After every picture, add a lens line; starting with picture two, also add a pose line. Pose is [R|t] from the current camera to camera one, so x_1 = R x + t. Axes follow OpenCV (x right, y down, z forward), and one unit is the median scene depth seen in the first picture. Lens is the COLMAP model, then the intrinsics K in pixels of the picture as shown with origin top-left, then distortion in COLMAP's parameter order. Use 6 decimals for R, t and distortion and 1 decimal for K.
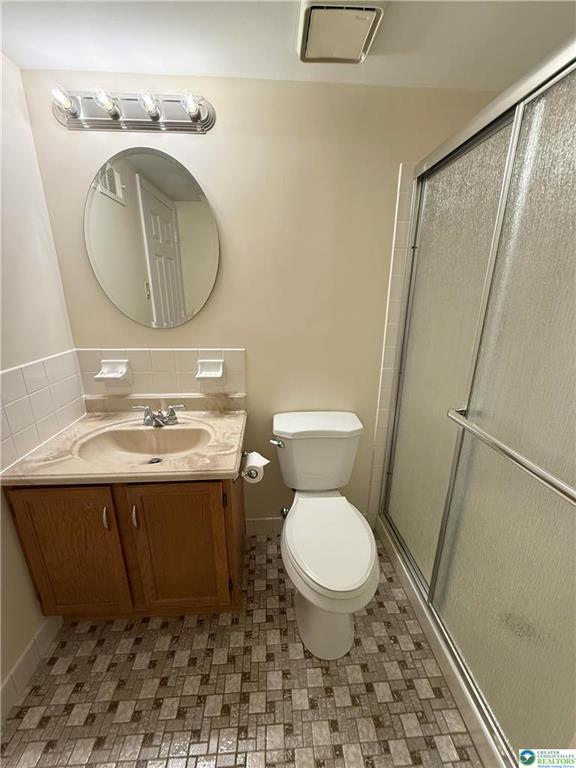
lens RADIAL K [[307.3, 0, 289.6], [0, 307.3, 382.6], [0, 0, 1]] dist [0.001284, 0.000883]
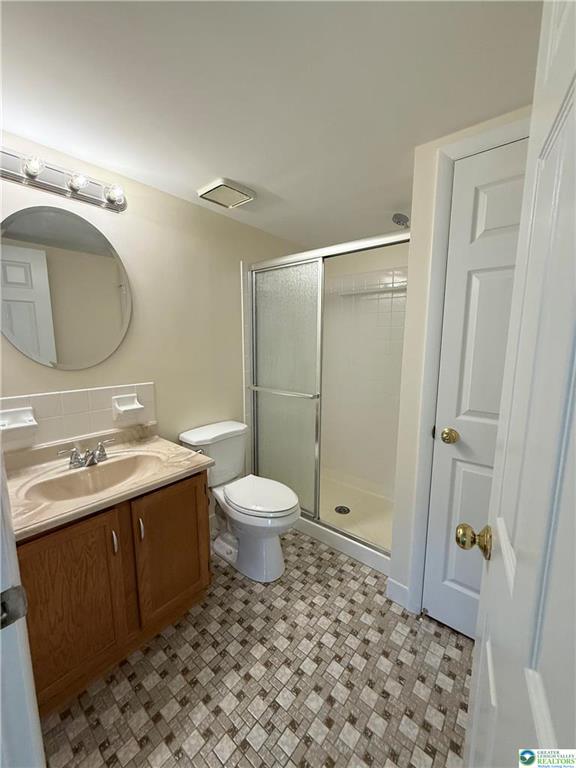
lens RADIAL K [[307.3, 0, 284.3], [0, 307.3, 384.5], [0, 0, 1]] dist [0.001284, 0.000883]
pose [[0.692598, -0.110783, 0.712766, -0.707247], [0.212549, 0.975607, -0.054899, 0.077622], [-0.689297, 0.189521, 0.699250, -0.191978]]
